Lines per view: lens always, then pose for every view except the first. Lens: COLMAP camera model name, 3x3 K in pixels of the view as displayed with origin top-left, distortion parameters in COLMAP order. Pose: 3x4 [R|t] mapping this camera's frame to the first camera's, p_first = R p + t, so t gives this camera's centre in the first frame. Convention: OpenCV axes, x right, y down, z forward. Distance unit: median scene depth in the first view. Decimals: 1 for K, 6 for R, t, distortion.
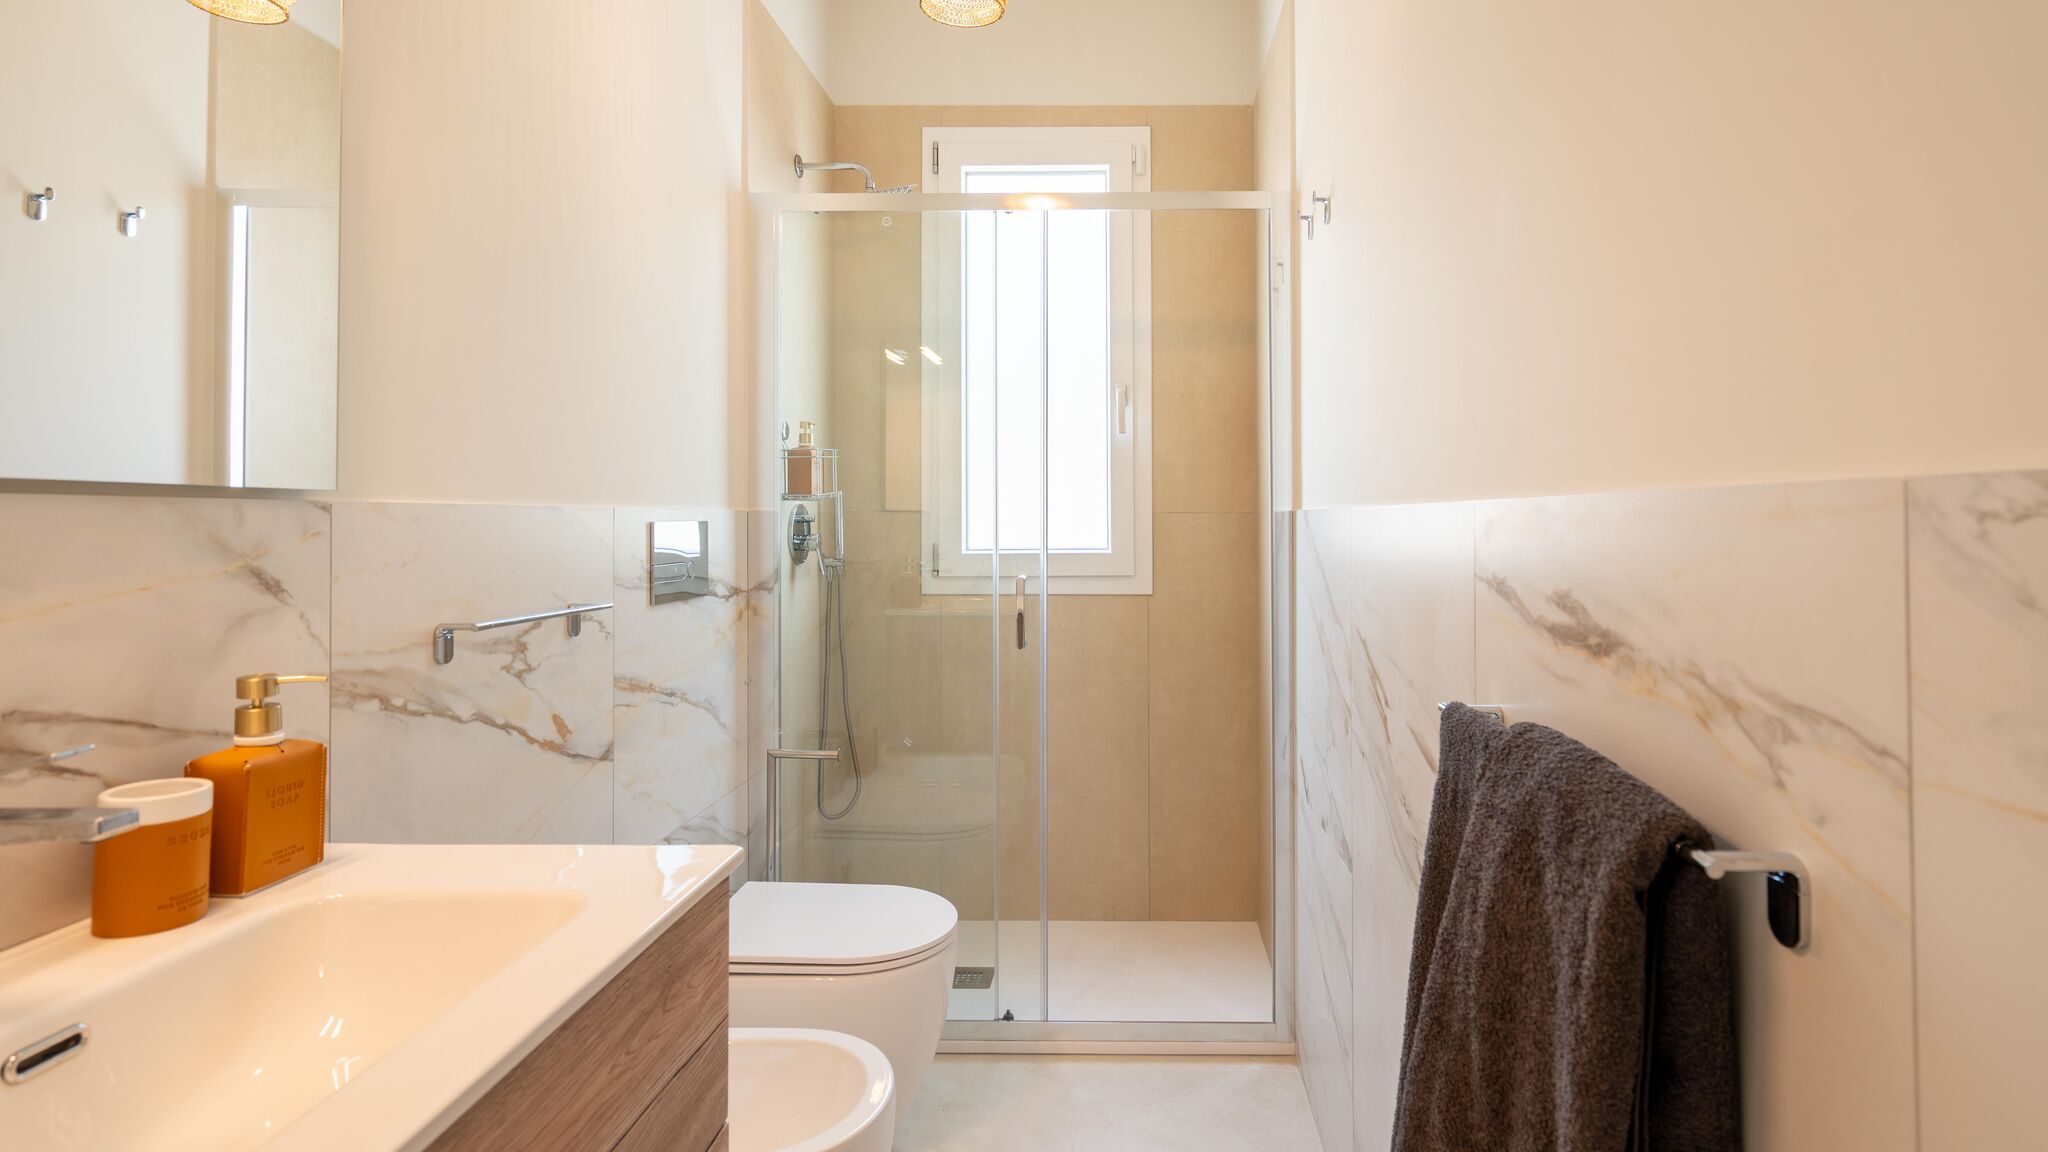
lens RADIAL K [[910.6, 0, 972.0], [0, 910.6, 505.1], [0, 0, 1]] dist [0.002055, -0.000738]
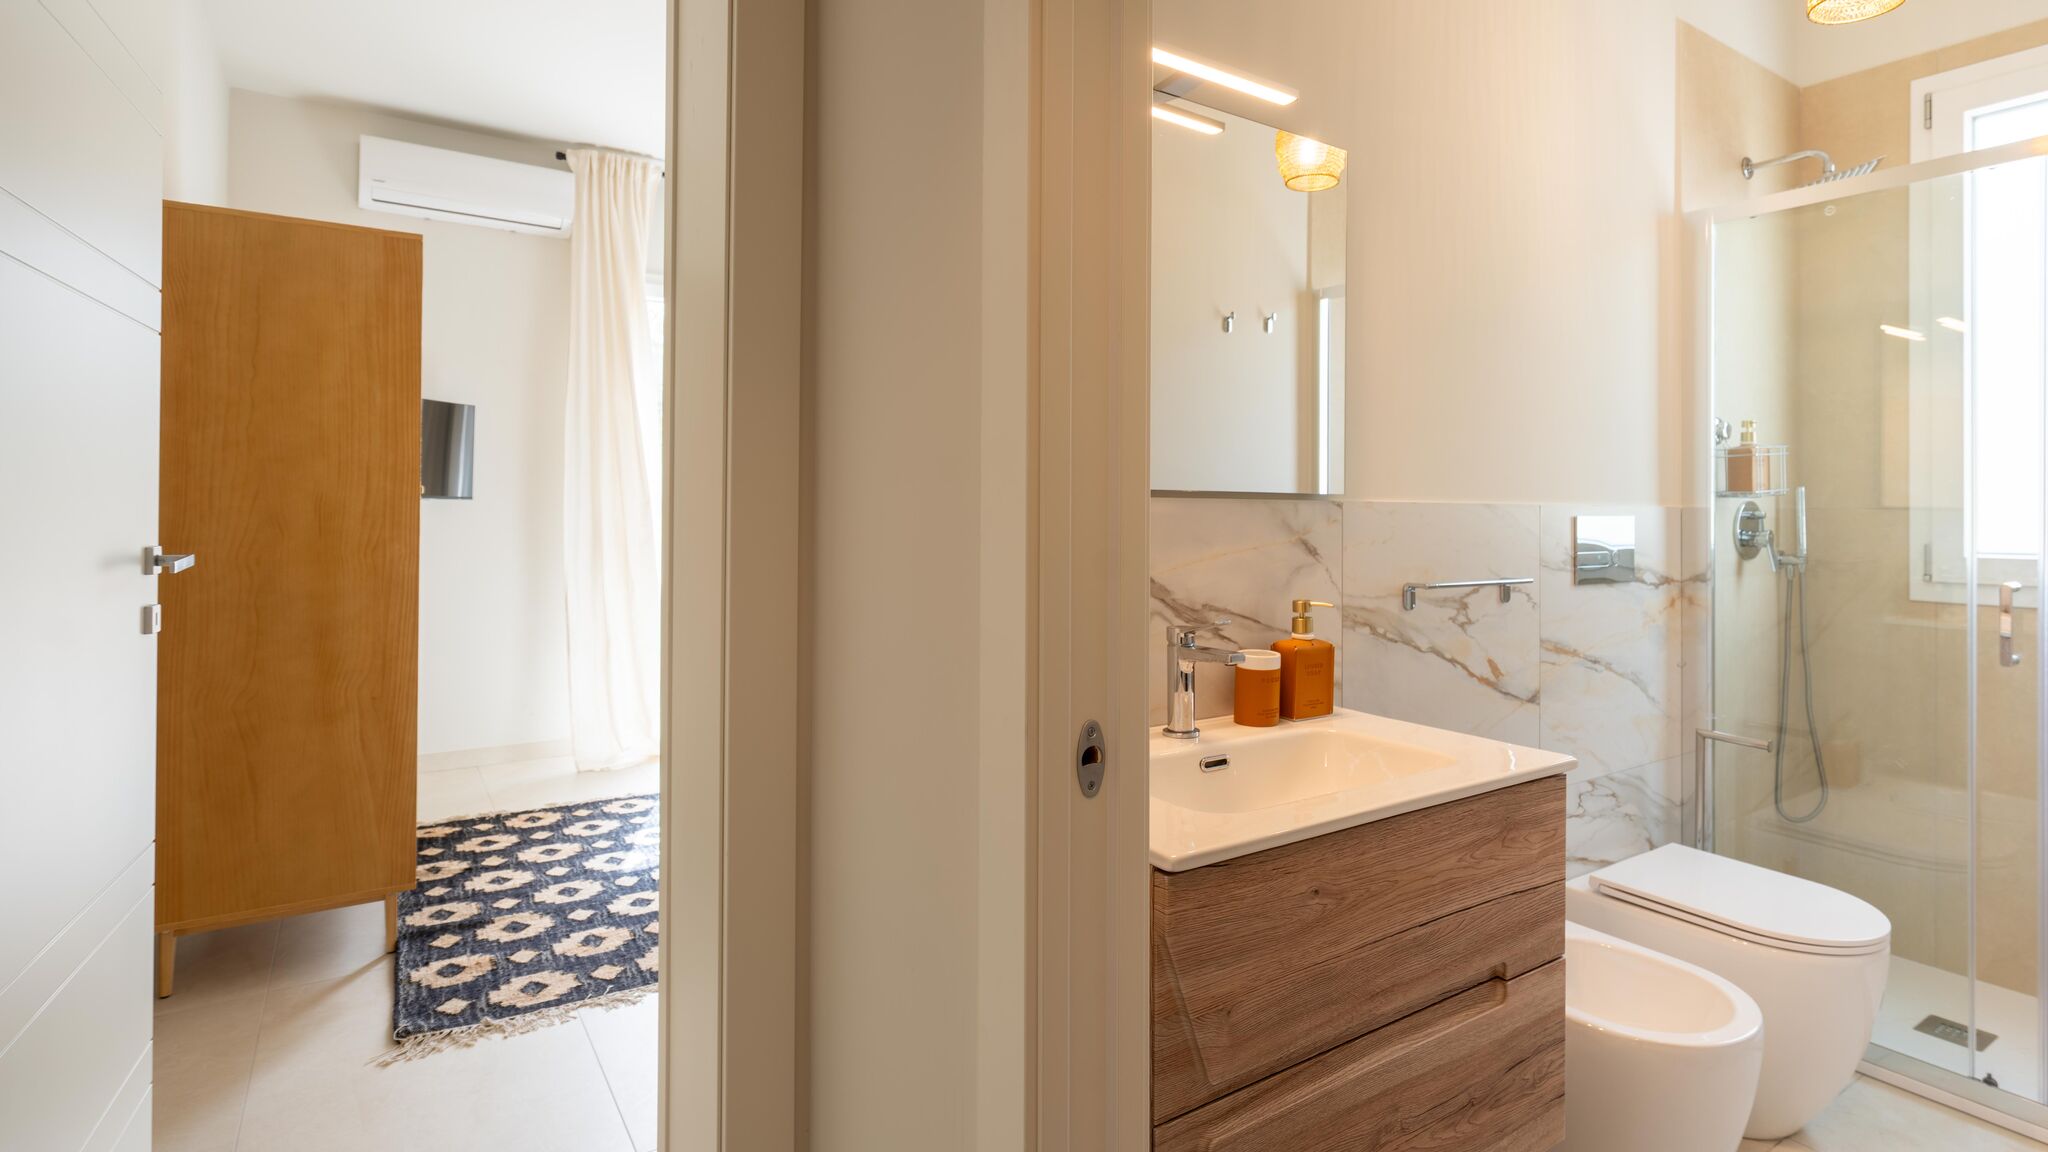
lens RADIAL K [[910.6, 0, 1038.2], [0, 910.6, 501.9], [0, 0, 1]] dist [0.002055, -0.000738]
pose [[0.521974, -0.000548, -0.852961, 0.310633], [0.004845, 0.999986, 0.002322, -0.007232], [0.852948, -0.005345, 0.521969, -0.243837]]
